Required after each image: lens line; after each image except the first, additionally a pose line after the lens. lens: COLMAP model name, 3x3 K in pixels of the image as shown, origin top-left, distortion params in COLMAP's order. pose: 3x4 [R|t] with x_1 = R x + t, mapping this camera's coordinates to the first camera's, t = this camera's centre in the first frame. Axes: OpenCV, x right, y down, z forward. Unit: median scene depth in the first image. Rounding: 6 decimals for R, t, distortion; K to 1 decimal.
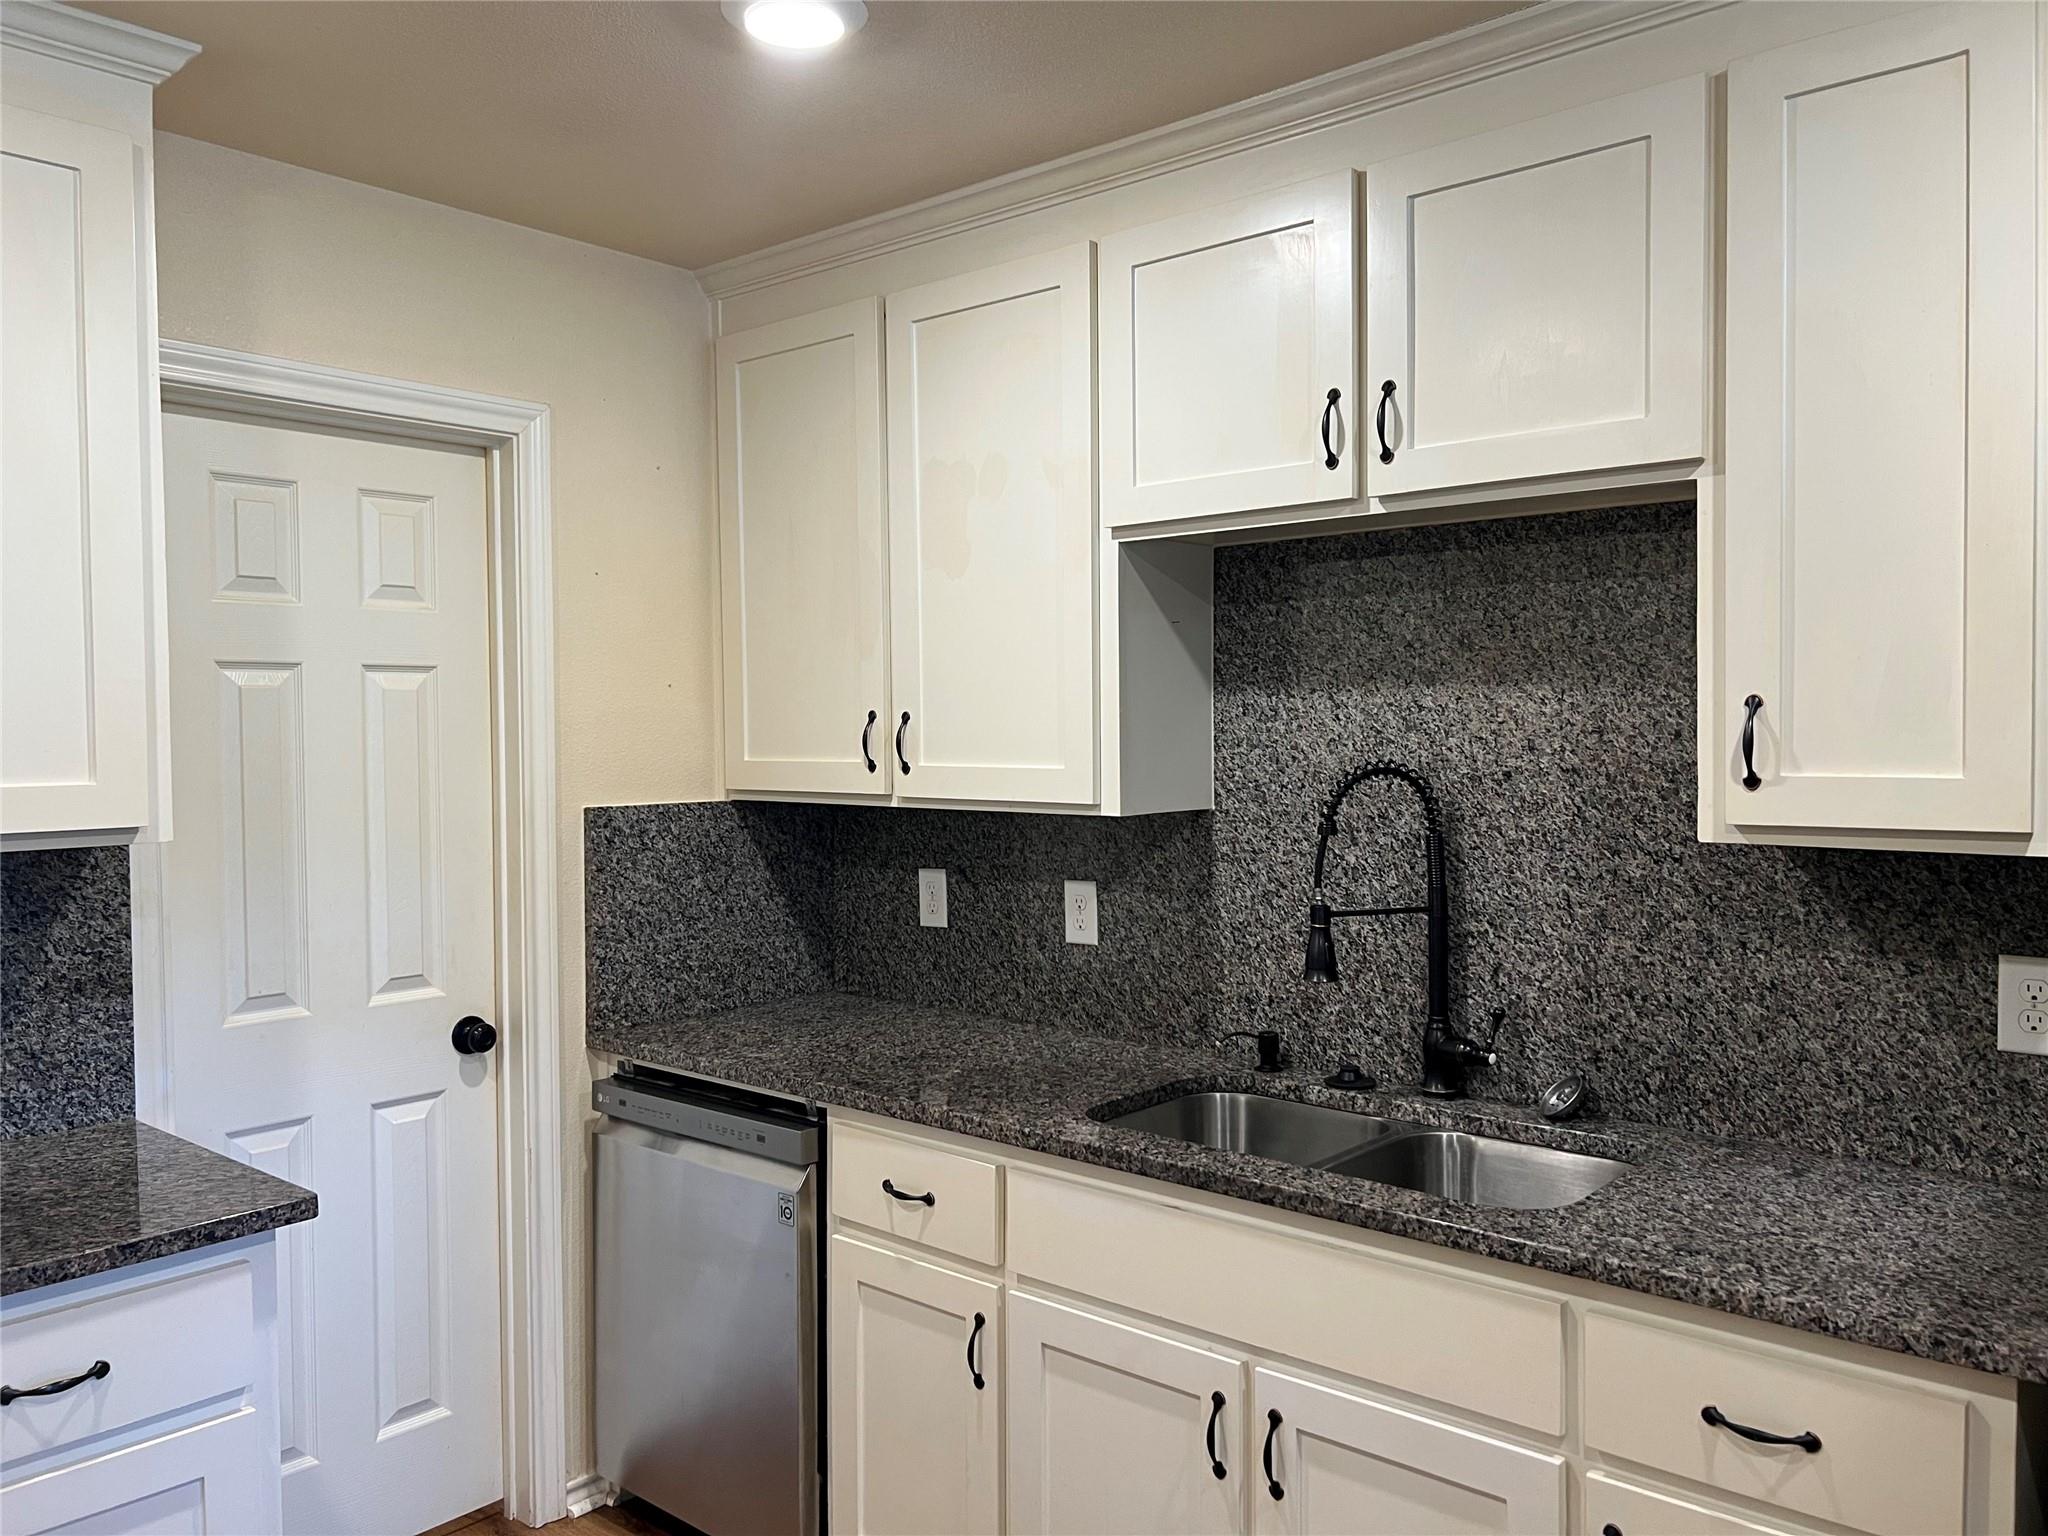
lens RADIAL K [[1550.8, 0, 1022.4], [0, 1550.8, 777.5], [0, 0, 1]] dist [0.061280, -0.061135]
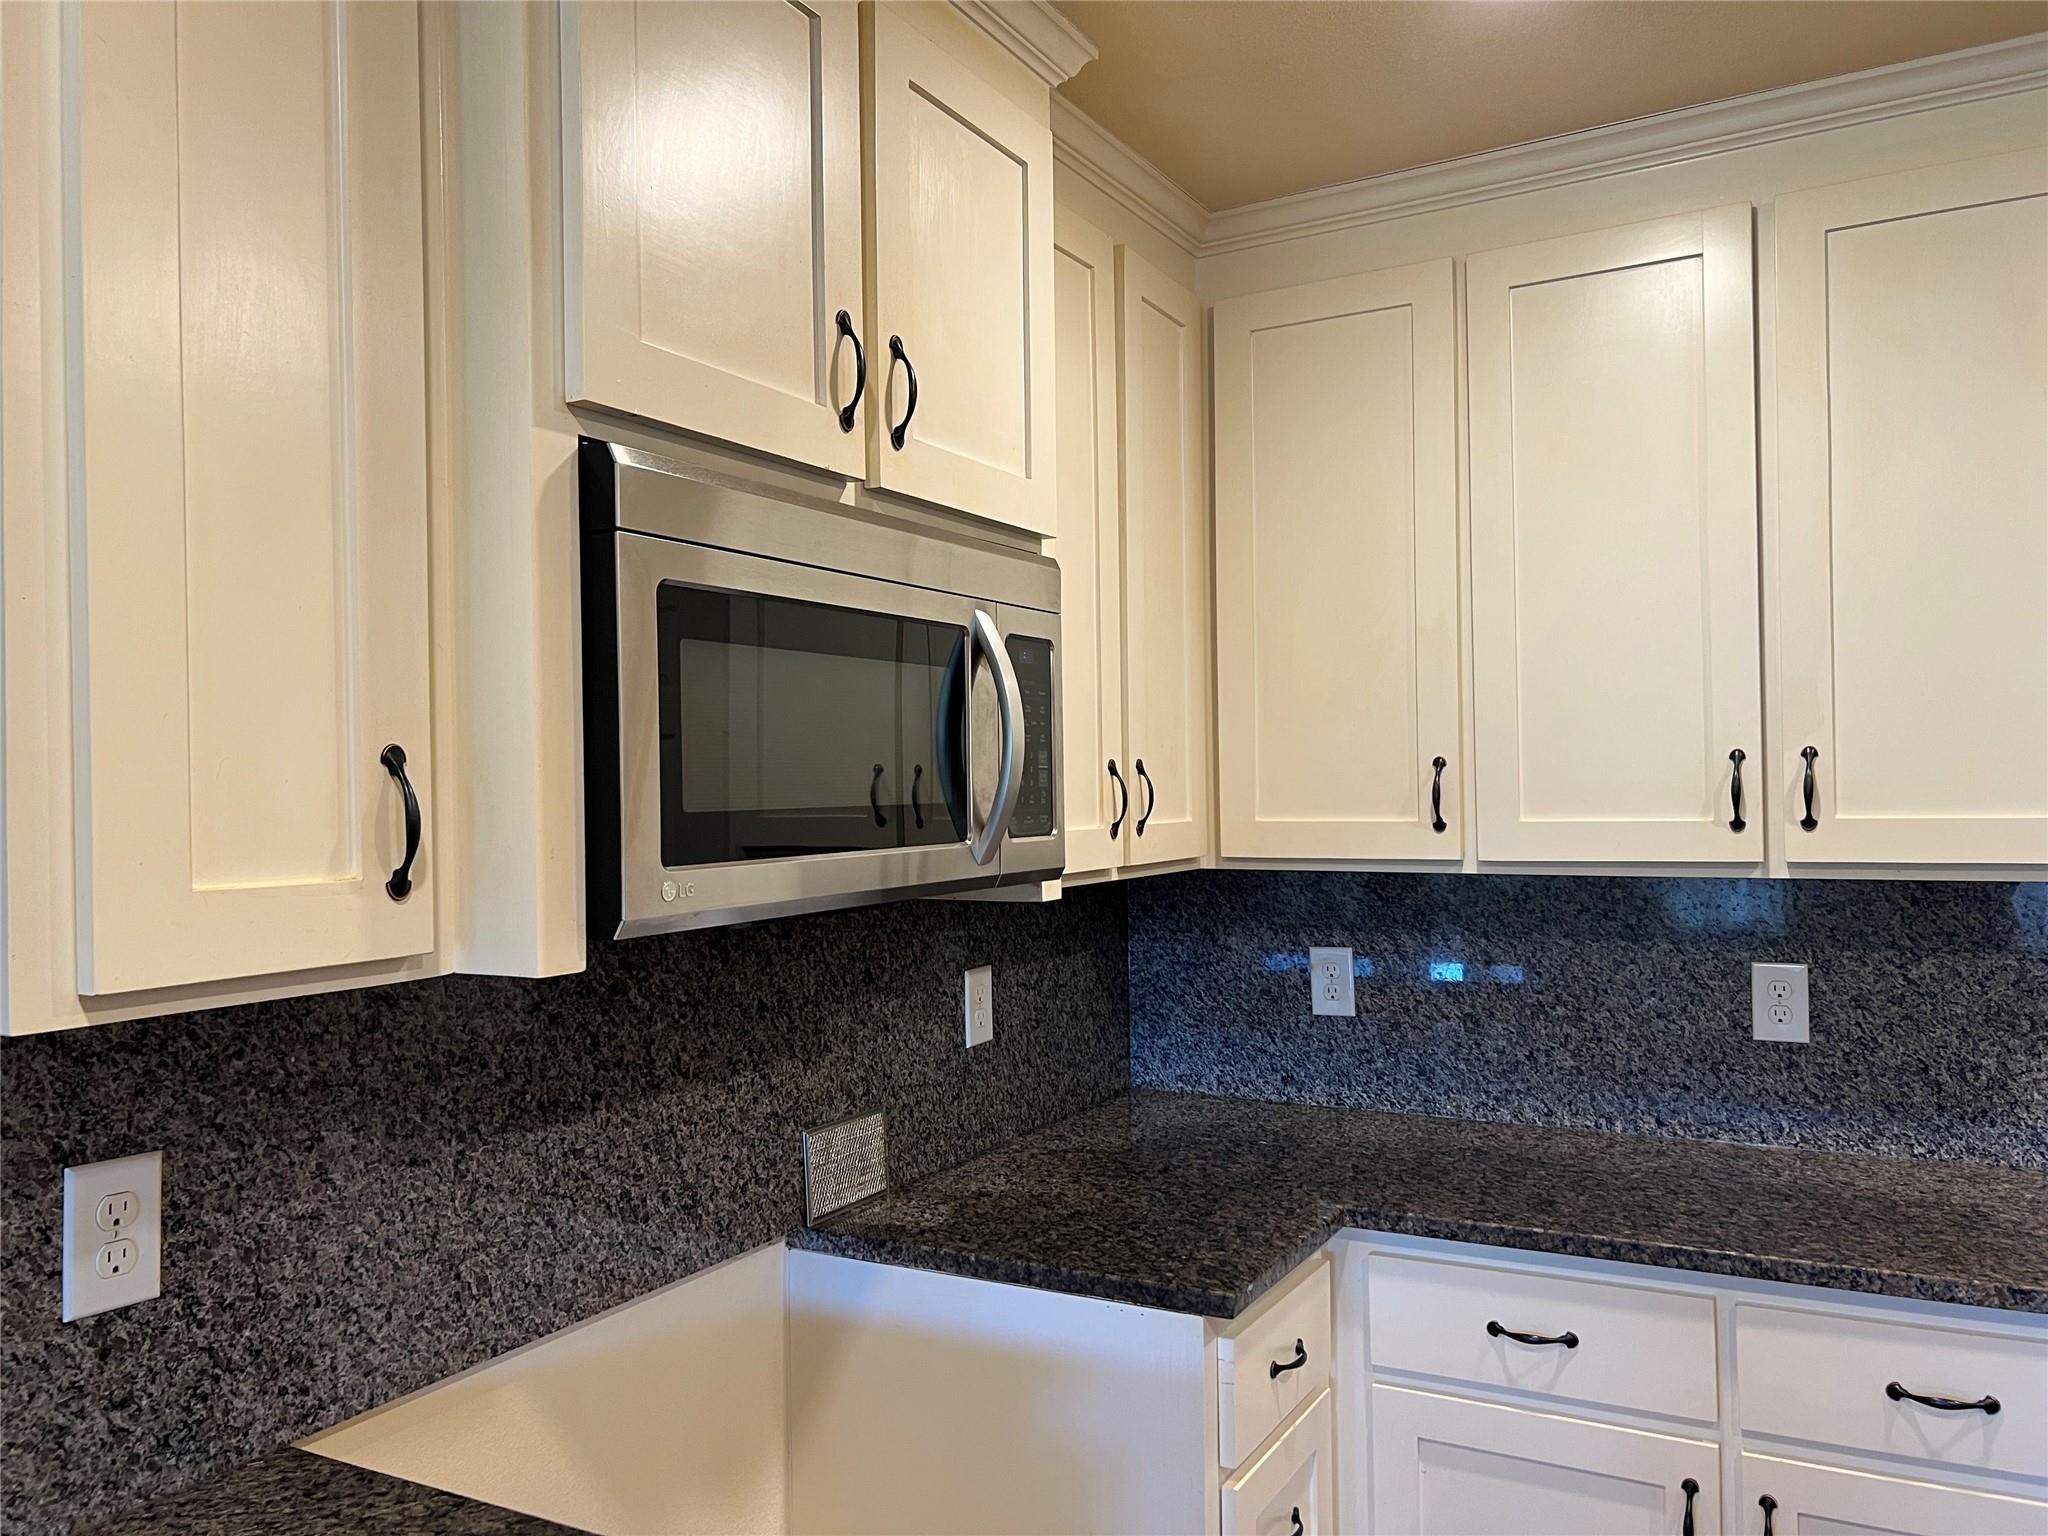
lens RADIAL K [[1575.7, 0, 1024.0], [0, 1575.7, 768.0], [0, 0, 1]] dist [0.055854, -0.067594]
pose [[0.214644, 0.001096, -0.976692, 0.186361], [-0.023907, 0.999706, -0.004132, -0.005478], [0.976400, 0.024236, 0.214607, 0.125805]]
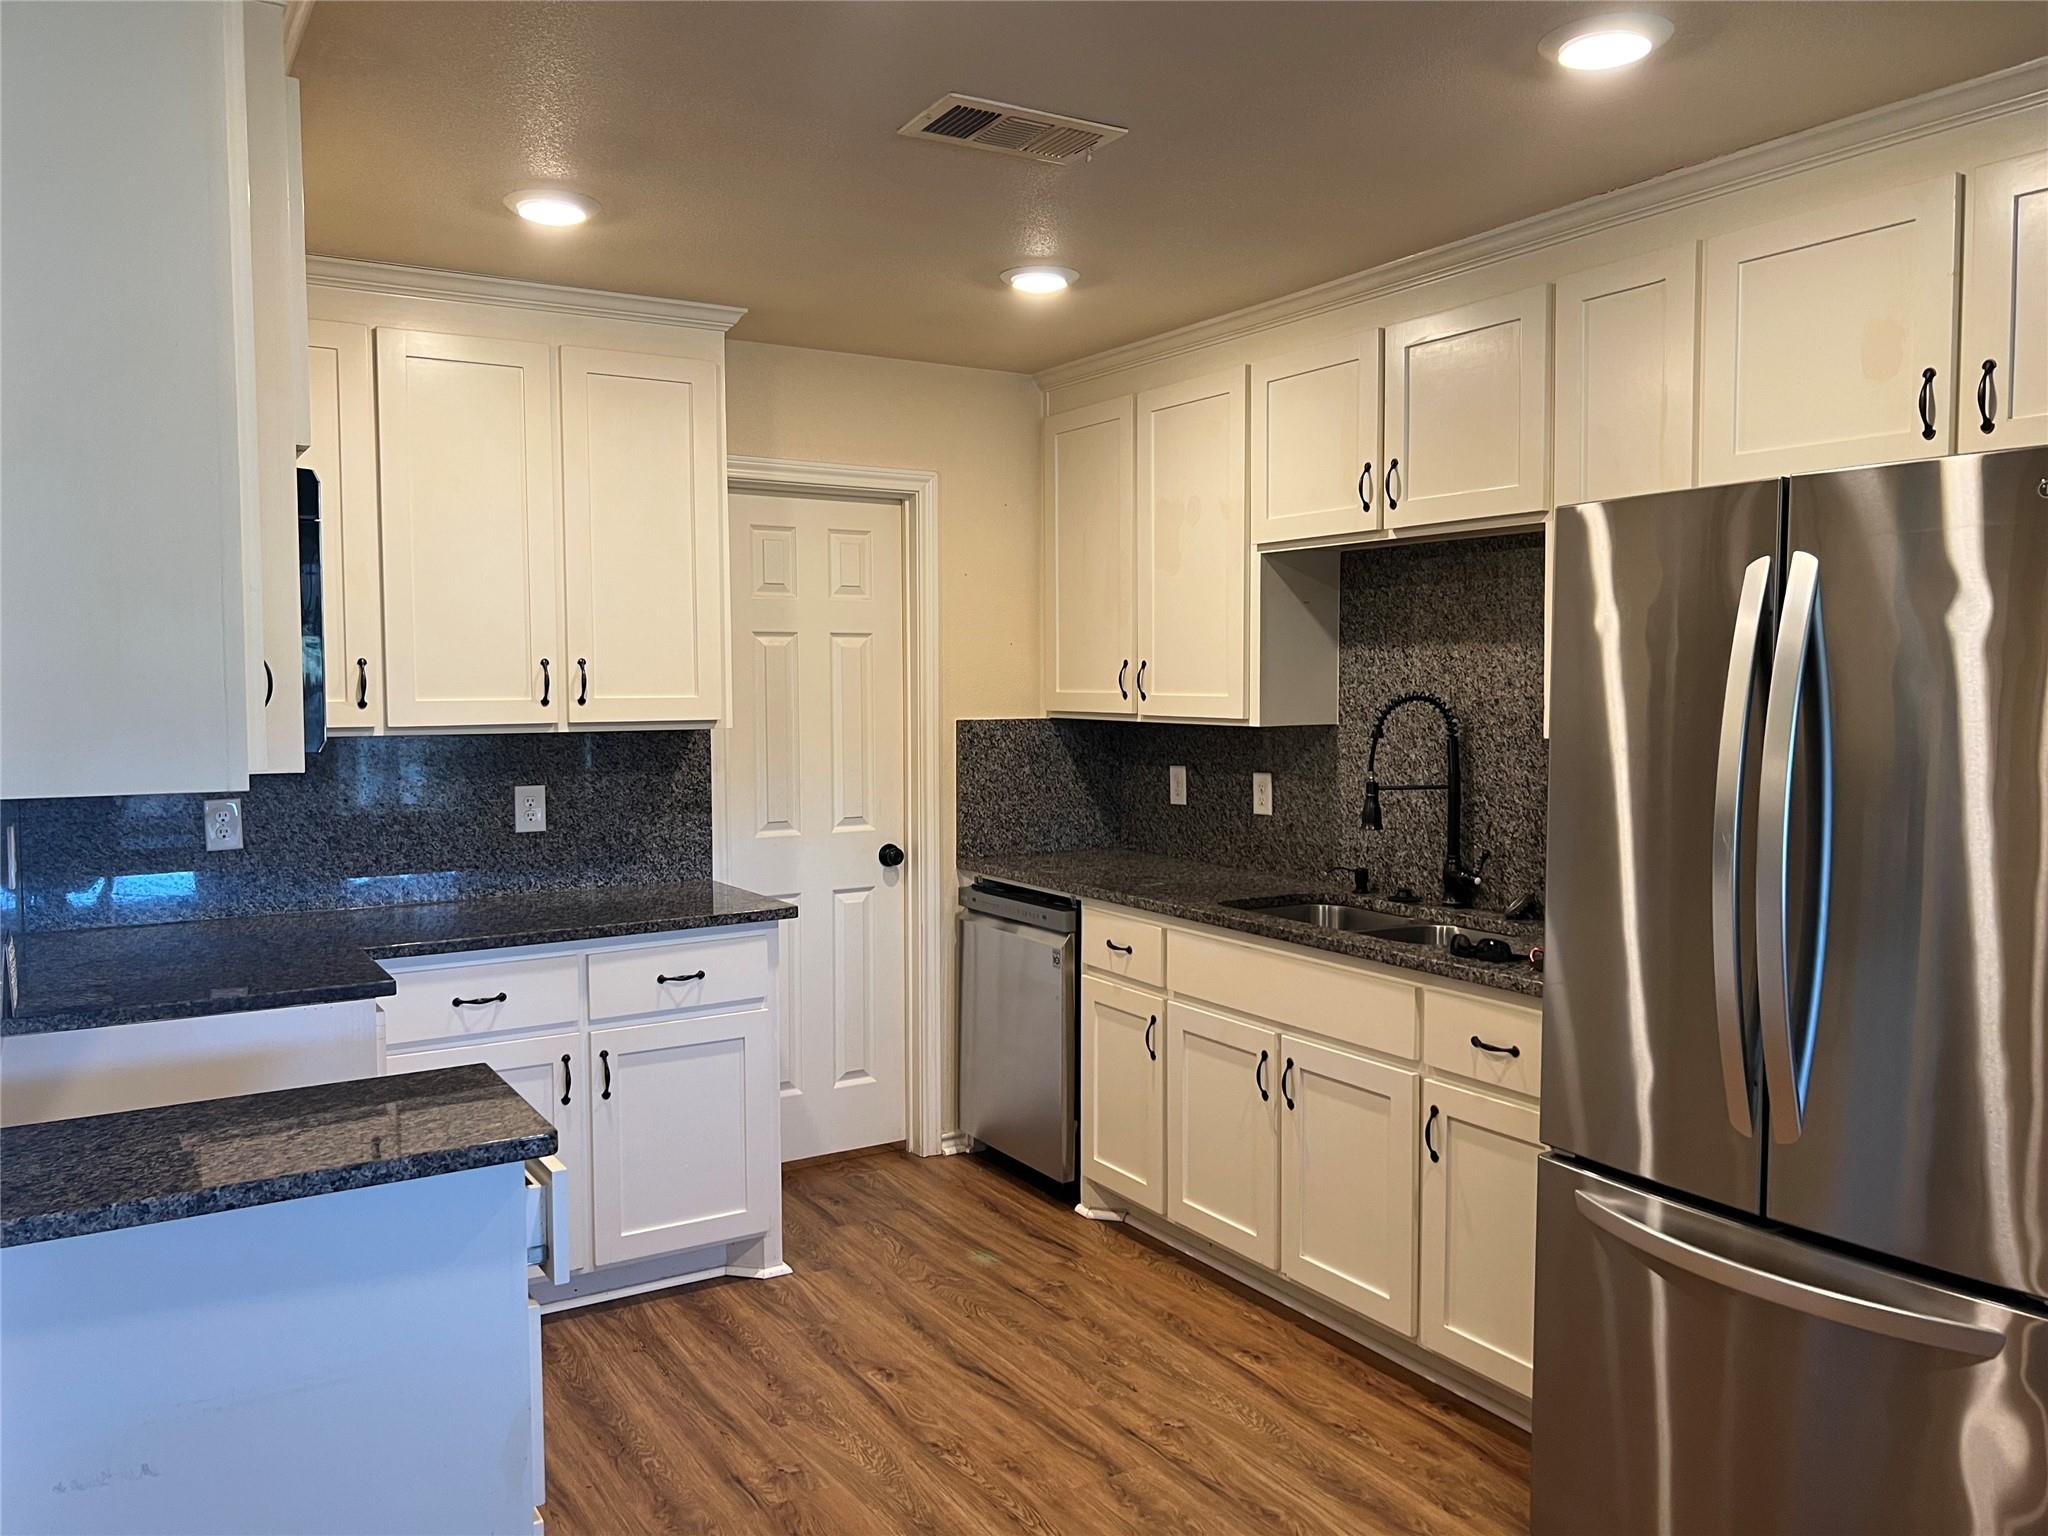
lens RADIAL K [[1571.0, 0, 1024.0], [0, 1571.0, 768.0], [0, 0, 1]] dist [0.220643, -0.001473]
pose [[0.953819, 0.022865, -0.299512, 0.314998], [-0.014990, 0.999480, 0.028566, 0.024414], [0.300009, -0.022757, 0.953665, -0.614920]]
